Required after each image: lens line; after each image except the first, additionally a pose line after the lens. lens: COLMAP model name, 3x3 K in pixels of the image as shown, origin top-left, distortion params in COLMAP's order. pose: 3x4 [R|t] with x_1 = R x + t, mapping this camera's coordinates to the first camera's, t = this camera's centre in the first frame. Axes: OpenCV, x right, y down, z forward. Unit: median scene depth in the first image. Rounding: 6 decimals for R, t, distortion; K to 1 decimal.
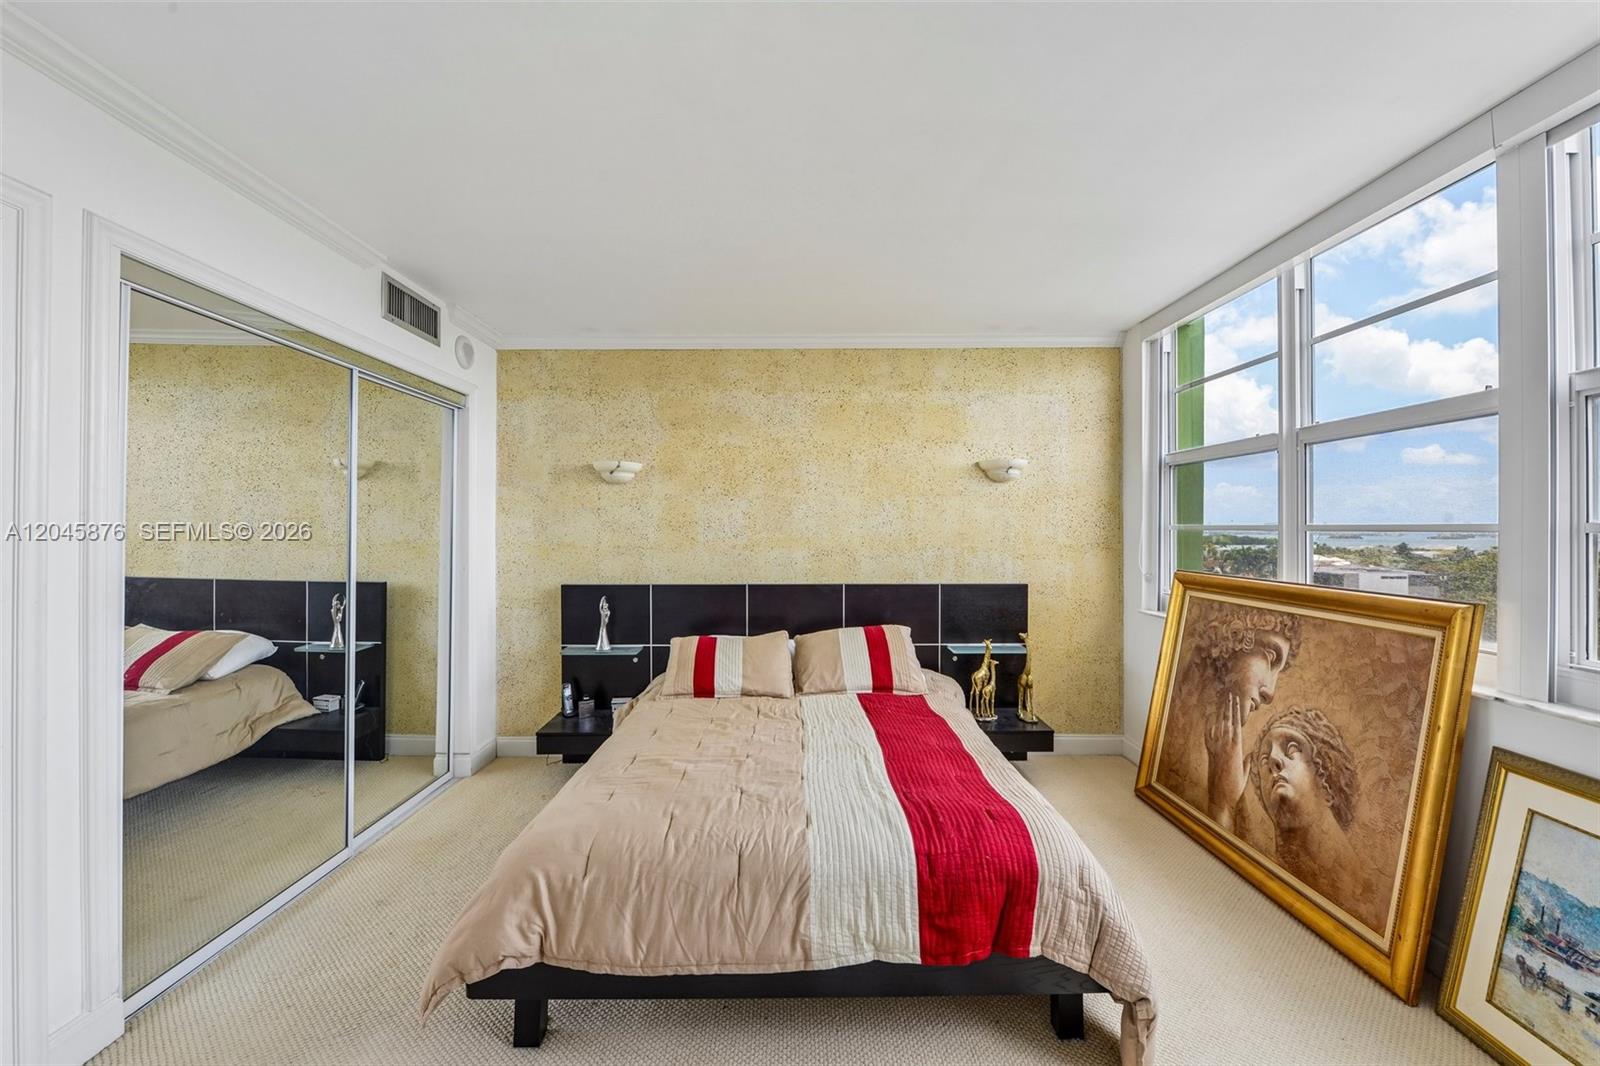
lens RADIAL K [[650.7, 0, 806.7], [0, 650.7, 523.3], [0, 0, 1]] dist [-0.000551, -0.003713]
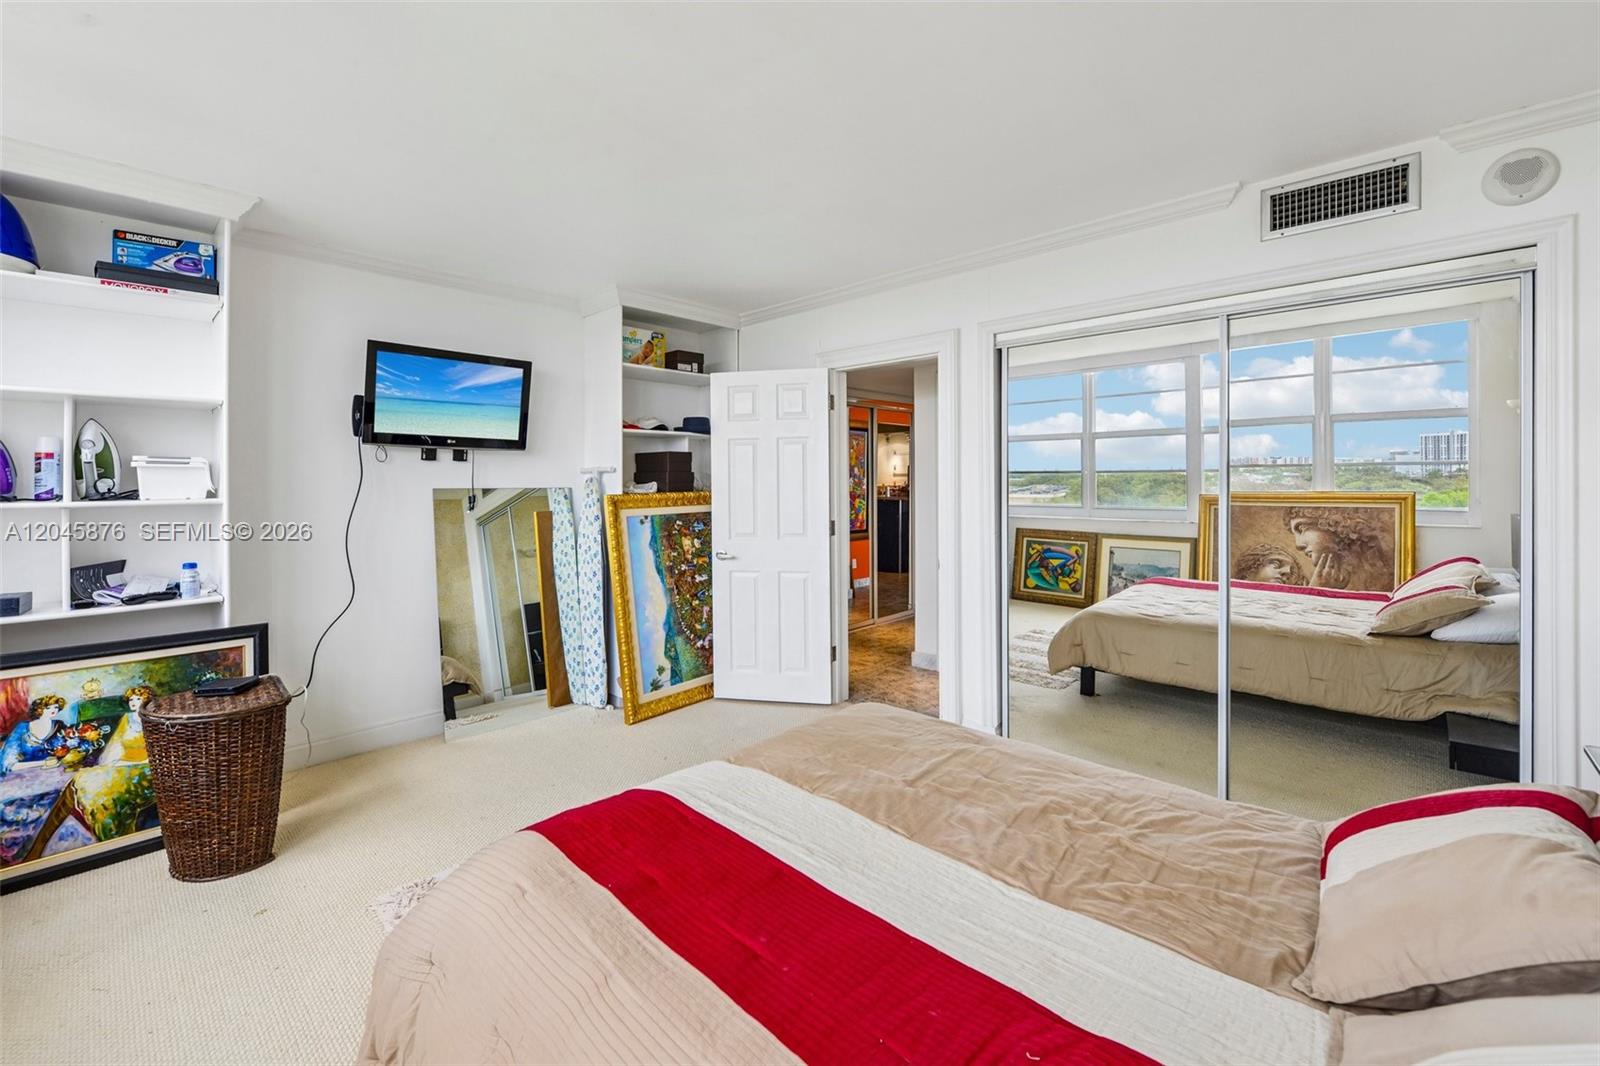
lens RADIAL K [[652.5, 0, 801.8], [0, 652.5, 487.6], [0, 0, 1]] dist [-0.011834, -0.000359]
pose [[-0.701363, 0.008374, -0.712755, 0.335643], [0.008754, 0.999957, 0.003134, 0.009791], [0.712750, -0.004042, -0.701406, 0.925890]]
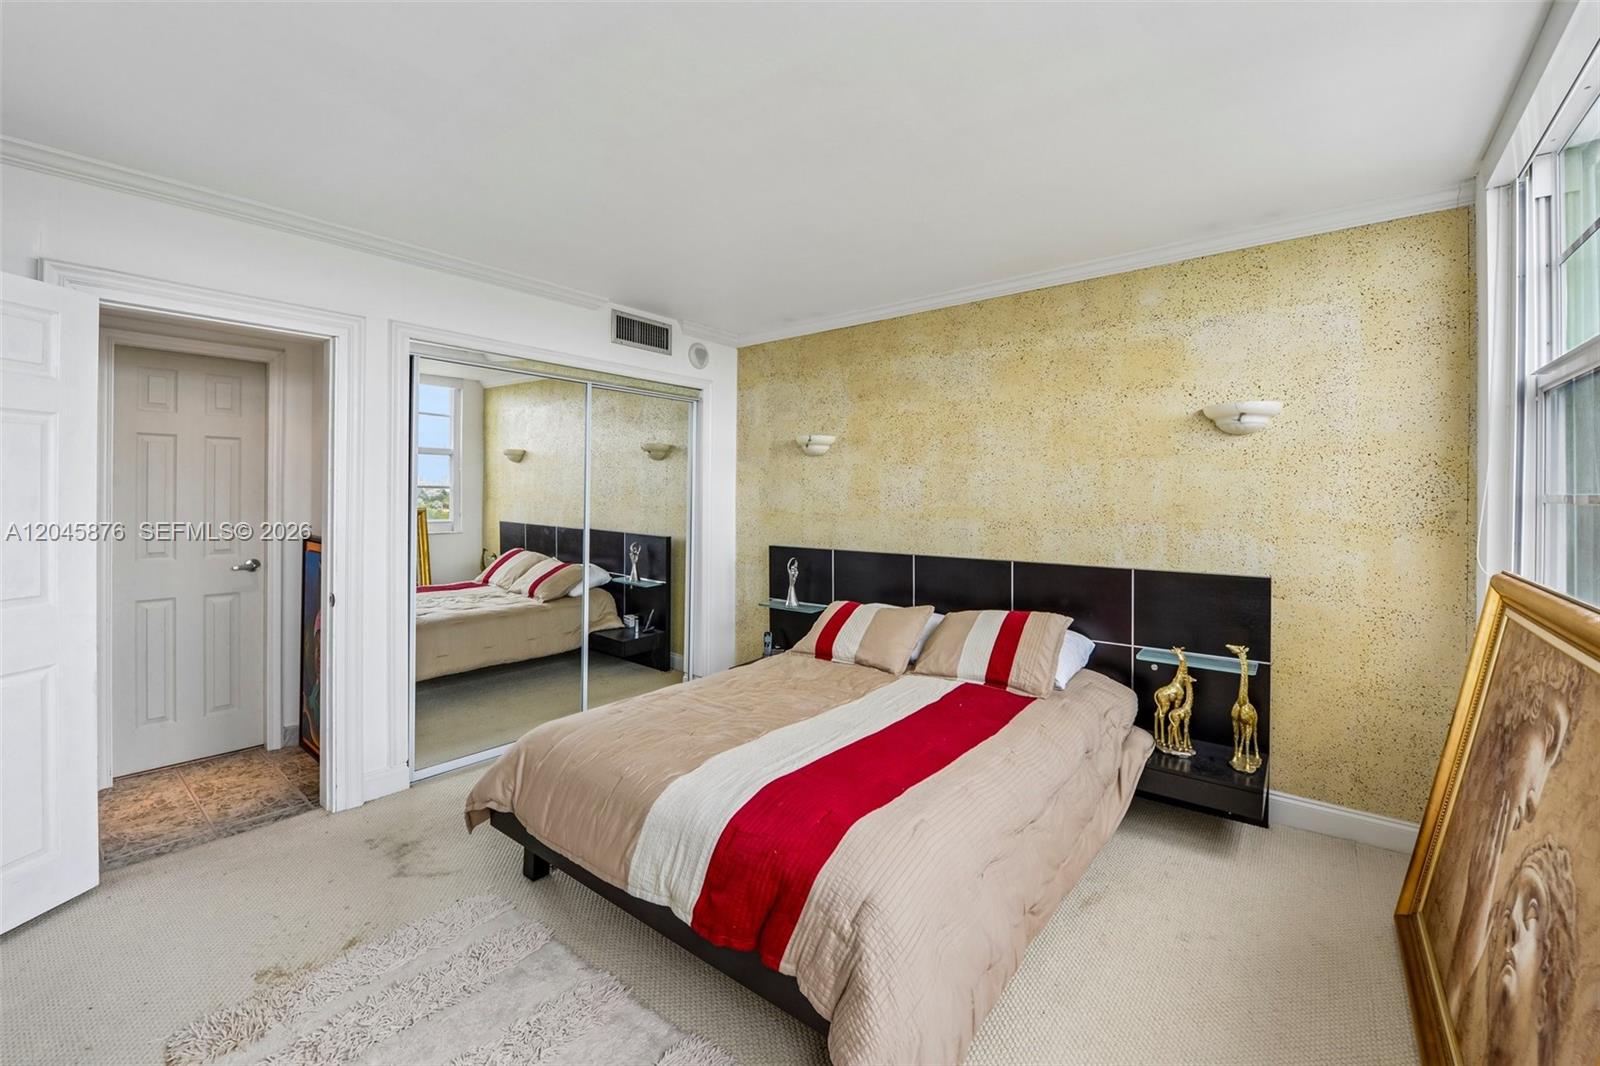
lens RADIAL K [[659.5, 0, 803.4], [0, 659.5, 491.7], [0, 0, 1]] dist [-0.001657, -0.005307]
pose [[0.775553, -0.001131, -0.631282, 0.424931], [0.000484, 0.999999, -0.001197, 0.000677], [0.631283, 0.000623, 0.775553, 0.139800]]
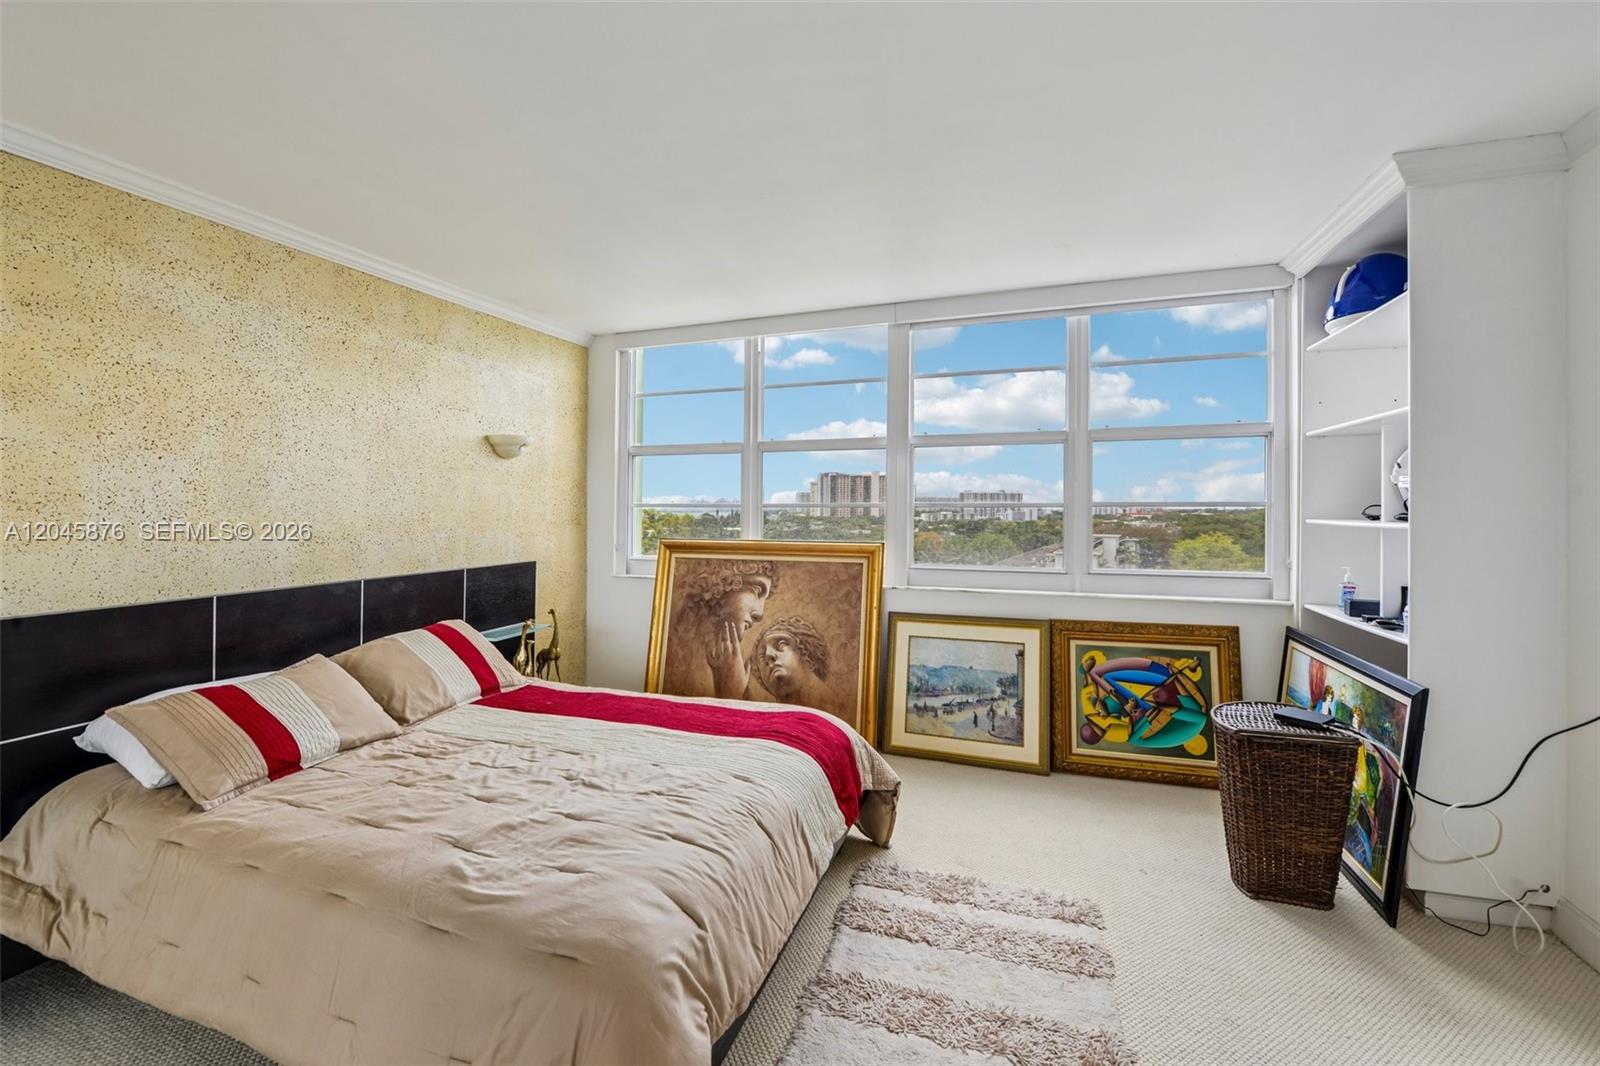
lens RADIAL K [[652.5, 0, 801.8], [0, 652.5, 487.6], [0, 0, 1]] dist [-0.011834, -0.000359]
pose [[0.347470, 0.025824, 0.937335, -0.504305], [-0.005875, 0.999661, -0.025364, 0.002481], [-0.937673, 0.003307, 0.347504, 0.274981]]
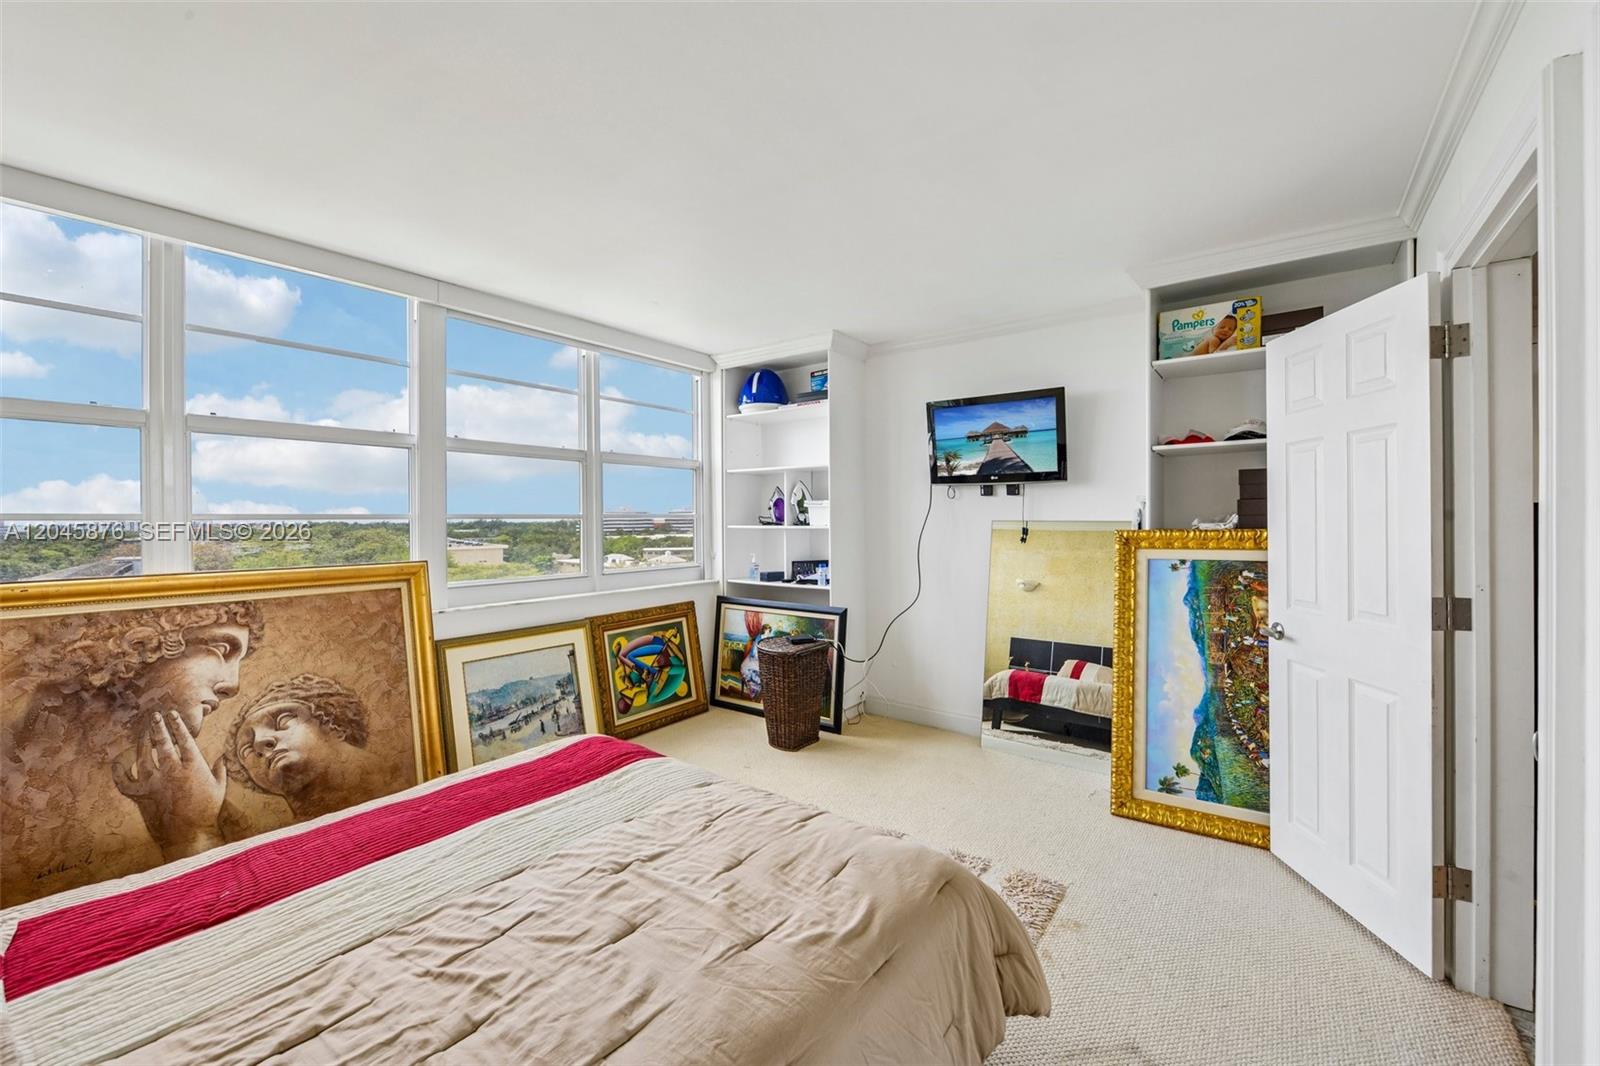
lens RADIAL K [[637.2, 0, 802.3], [0, 637.2, 527.1], [0, 0, 1]] dist [-0.020370, -0.000657]
pose [[-0.787830, -0.005995, 0.615864, -0.396034], [-0.000247, 0.999956, 0.009418, 0.010360], [-0.615893, 0.007267, -0.787796, 0.884624]]
